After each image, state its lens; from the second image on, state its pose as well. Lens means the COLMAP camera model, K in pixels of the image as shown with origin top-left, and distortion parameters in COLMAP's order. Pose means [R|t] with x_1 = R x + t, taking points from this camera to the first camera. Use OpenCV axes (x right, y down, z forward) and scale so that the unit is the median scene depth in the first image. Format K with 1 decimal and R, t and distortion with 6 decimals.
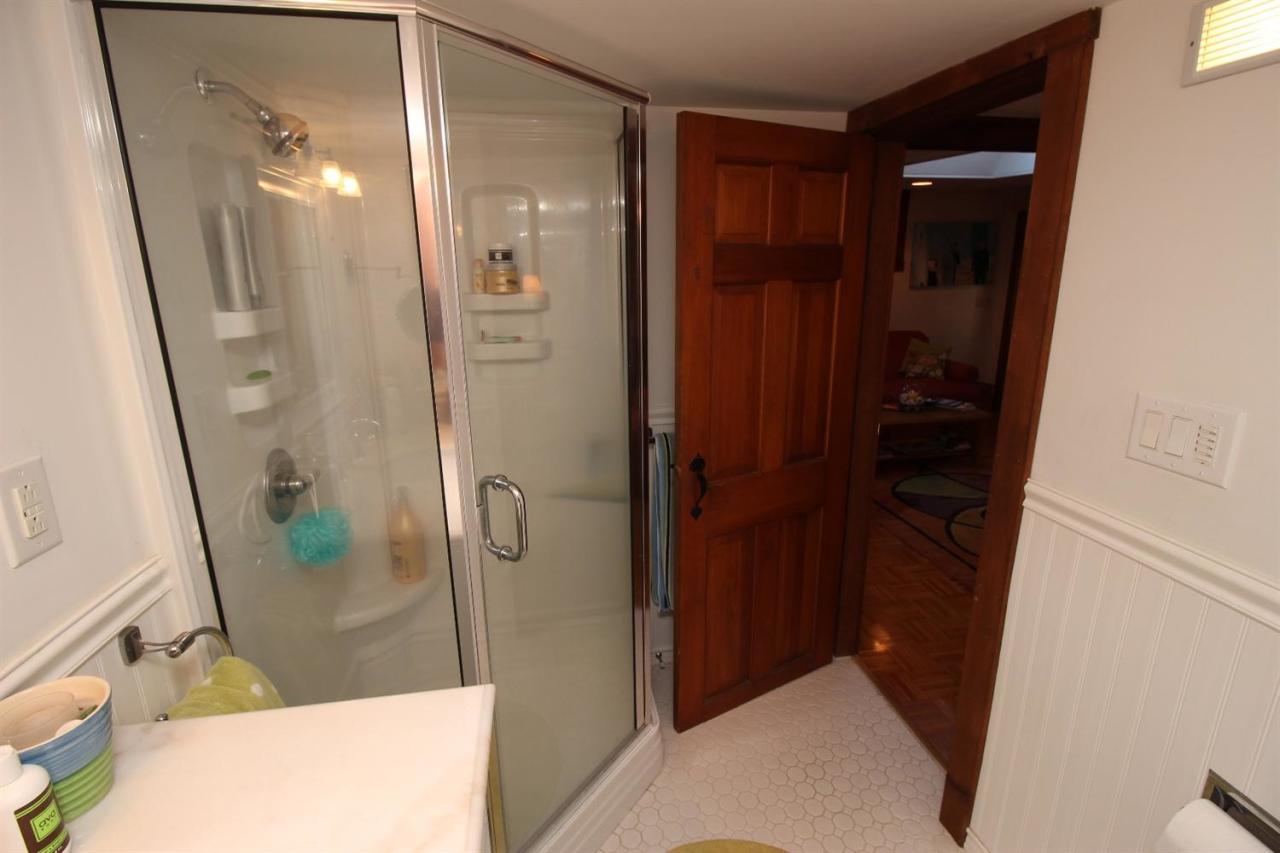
lens RADIAL K [[589.9, 0, 640.7], [0, 589.9, 421.7], [0, 0, 1]] dist [-0.000572, -0.000020]
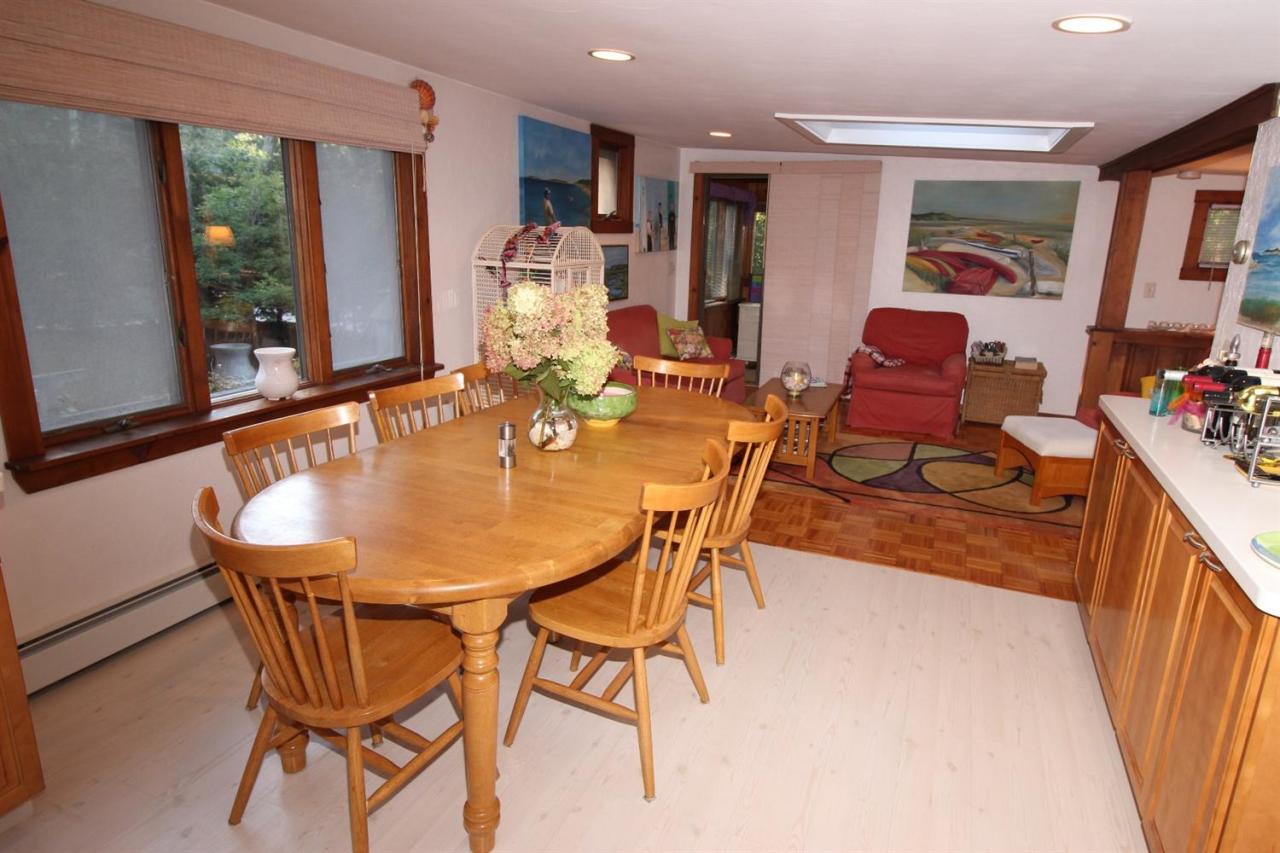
lens RADIAL K [[759.3, 0, 636.6], [0, 759.3, 426.0], [0, 0, 1]] dist [-0.003298, -0.007159]
pose [[0.540614, -0.195120, 0.818331, -0.671484], [0.189350, 0.975994, 0.107622, -0.152579], [-0.819685, 0.096769, 0.564581, 0.603830]]
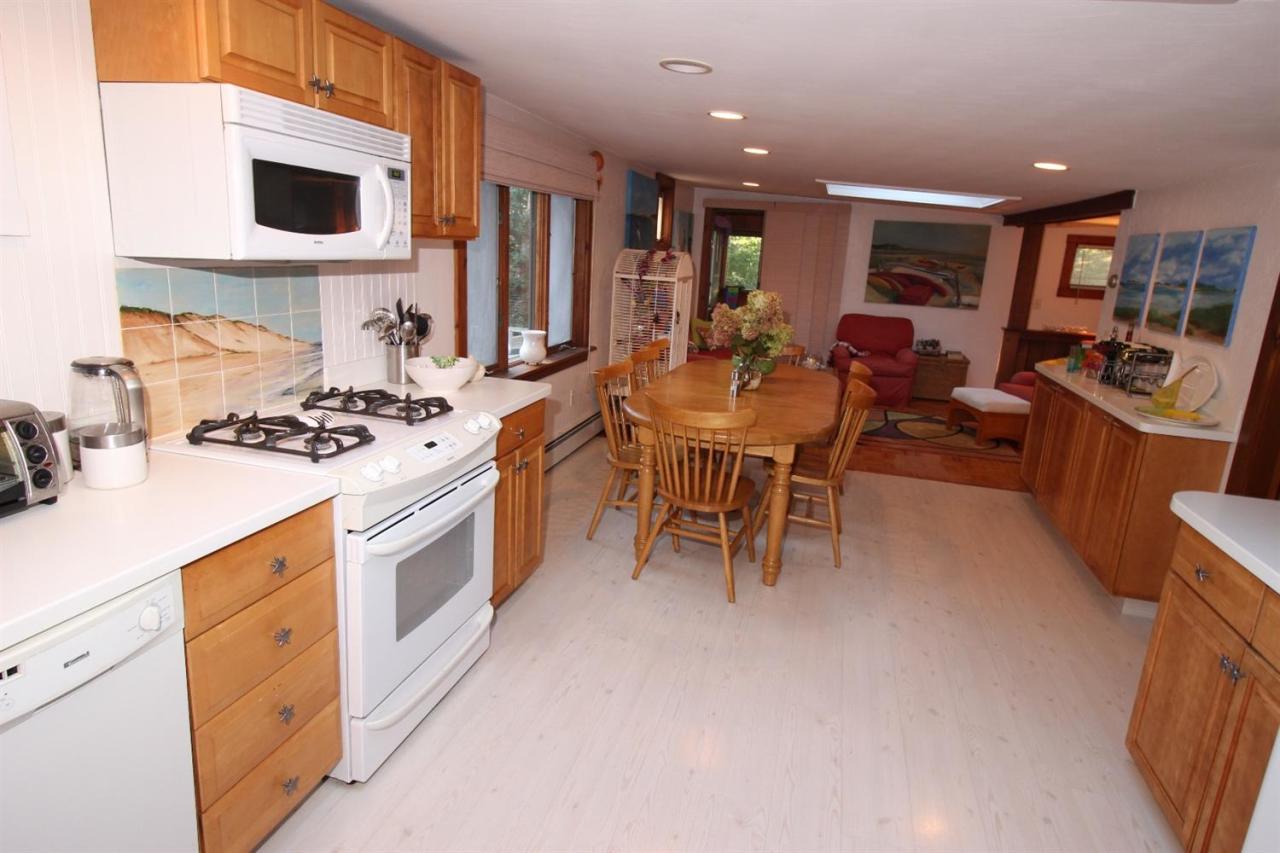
lens RADIAL K [[733.2, 0, 643.6], [0, 733.2, 419.9], [0, 0, 1]] dist [0.006355, -0.010541]
pose [[0.417902, -0.186484, 0.889146, -1.167667], [0.179071, 0.976414, 0.120623, -0.186734], [-0.890669, 0.108812, 0.441439, 0.696140]]
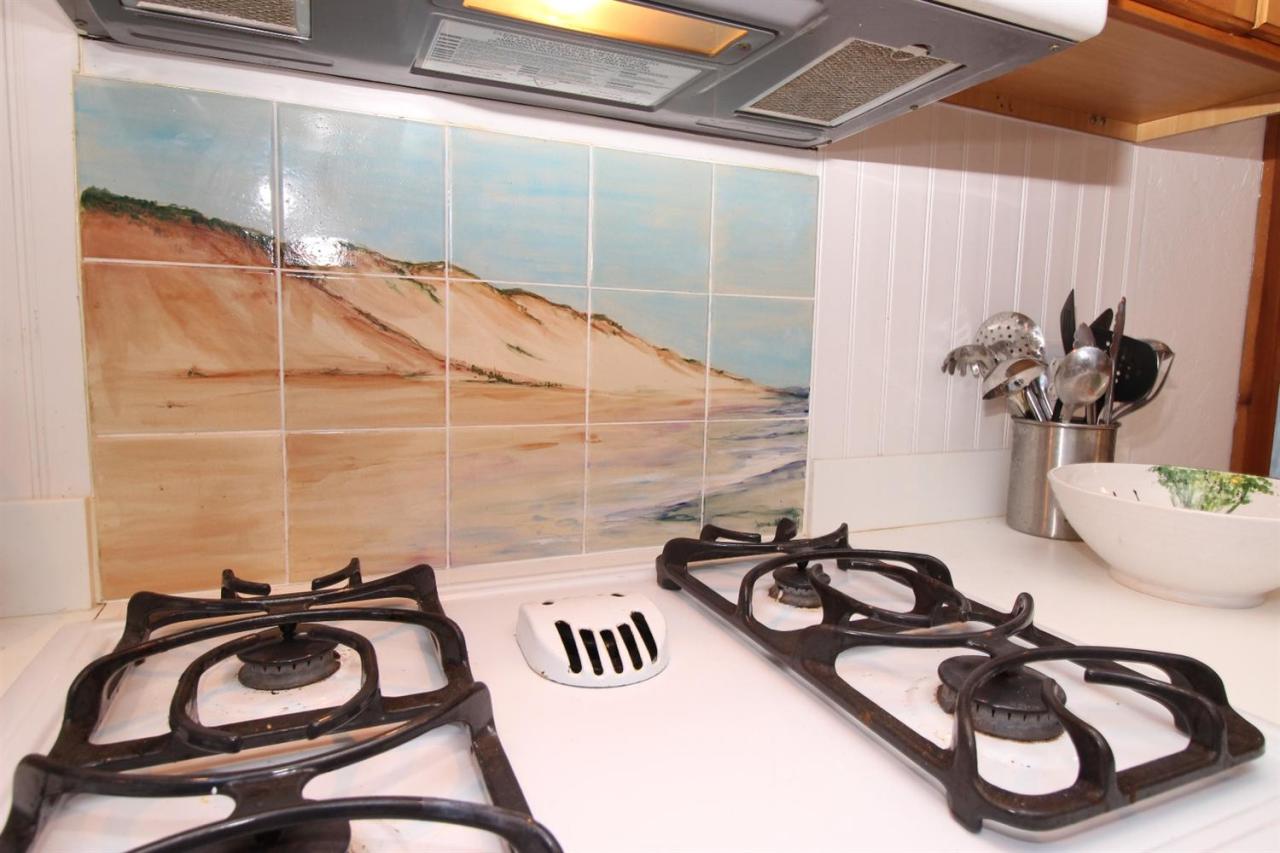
lens RADIAL K [[733.2, 0, 644.4], [0, 733.2, 422.9], [0, 0, 1]] dist [0.006355, -0.010541]
pose [[0.970478, -0.004559, 0.241145, -0.814562], [0.037829, 0.990324, -0.133522, -0.186523], [-0.238203, 0.138703, 0.961260, 1.008006]]
